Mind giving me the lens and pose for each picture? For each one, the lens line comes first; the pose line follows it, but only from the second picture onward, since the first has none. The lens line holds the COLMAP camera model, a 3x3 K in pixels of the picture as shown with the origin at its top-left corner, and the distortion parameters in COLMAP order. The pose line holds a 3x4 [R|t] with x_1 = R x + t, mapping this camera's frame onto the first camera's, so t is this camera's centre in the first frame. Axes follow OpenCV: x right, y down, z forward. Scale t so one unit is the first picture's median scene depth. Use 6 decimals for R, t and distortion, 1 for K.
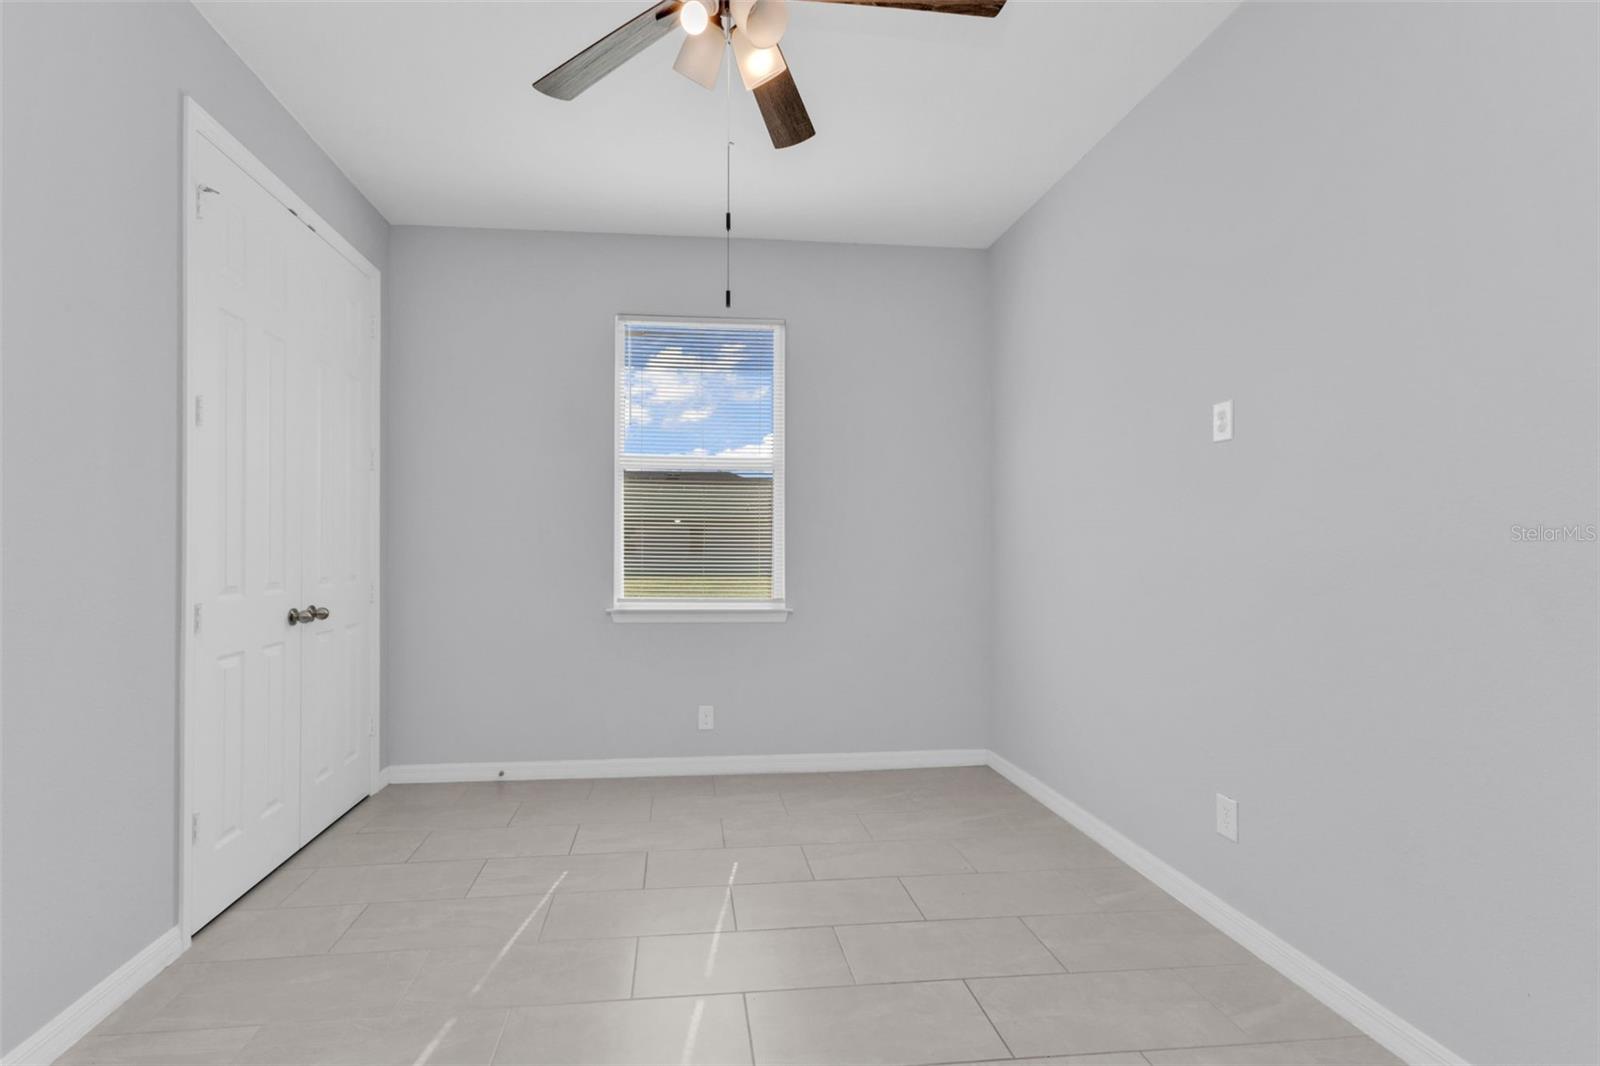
lens RADIAL K [[716.5, 0, 797.0], [0, 716.5, 546.7], [0, 0, 1]] dist [-0.001961, 0.000350]
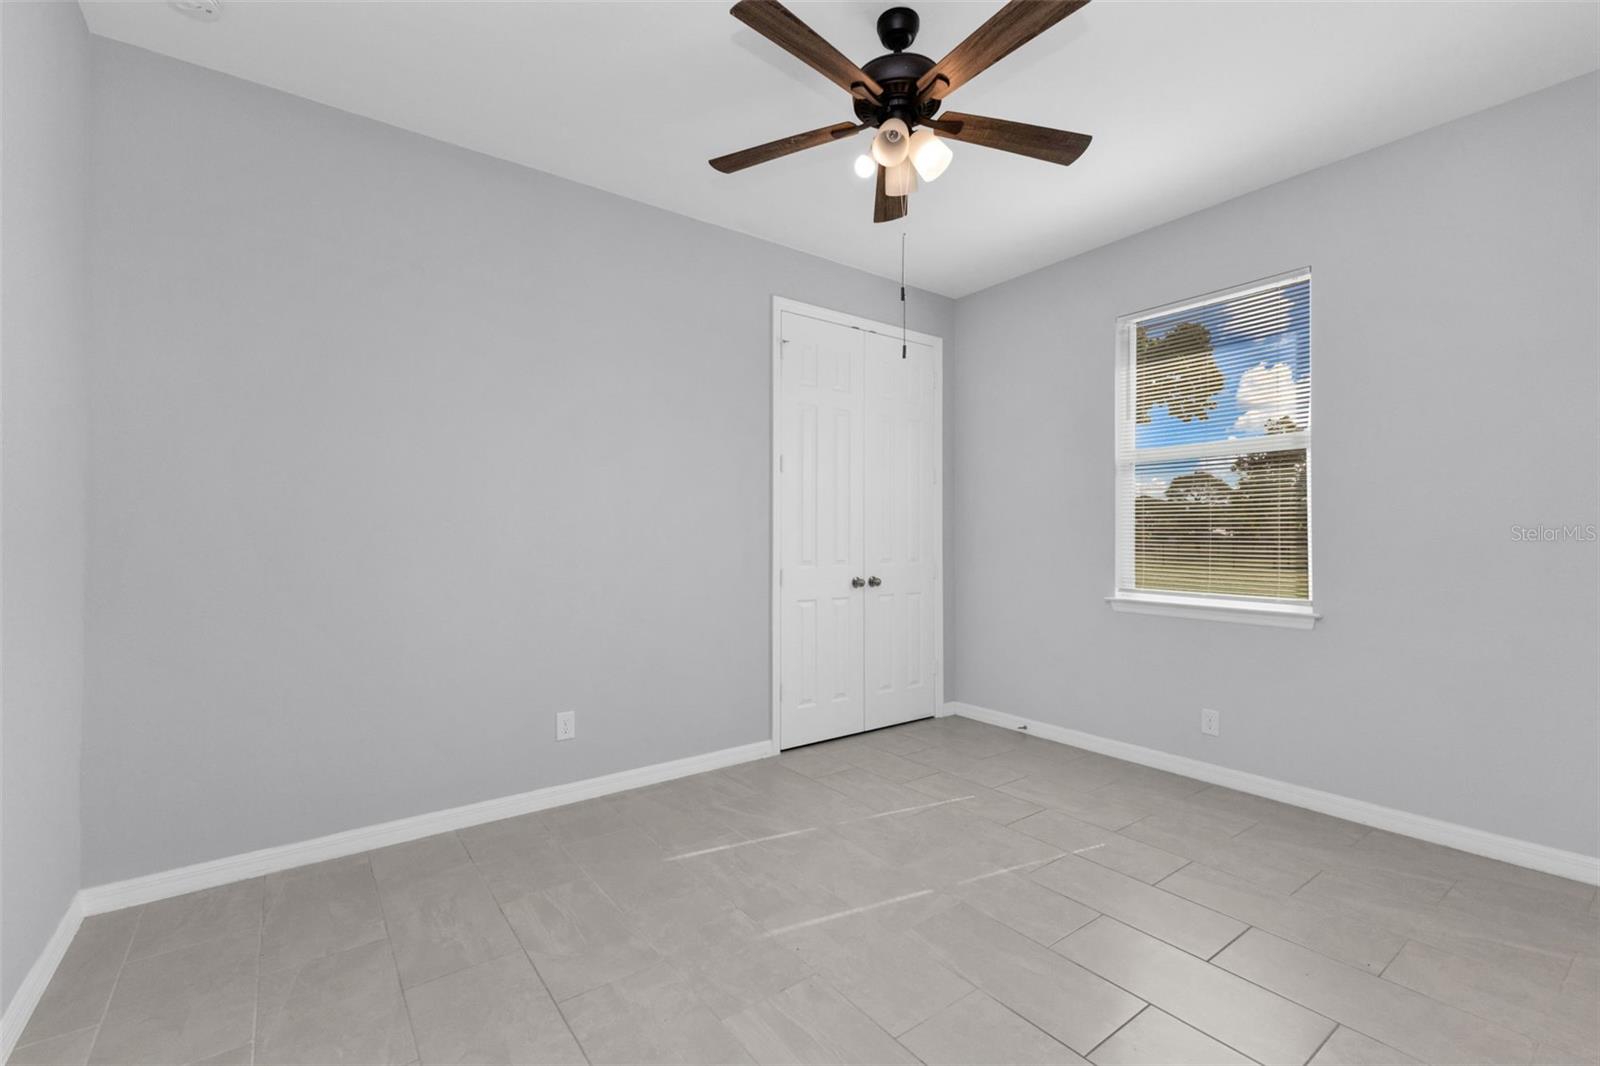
lens RADIAL K [[716.5, 0, 797.3], [0, 716.5, 535.6], [0, 0, 1]] dist [-0.001961, 0.000350]
pose [[0.493041, -0.003382, -0.870000, 0.480167], [-0.002450, 0.999983, -0.005276, 0.002286], [0.870003, 0.004733, 0.493024, 0.082087]]
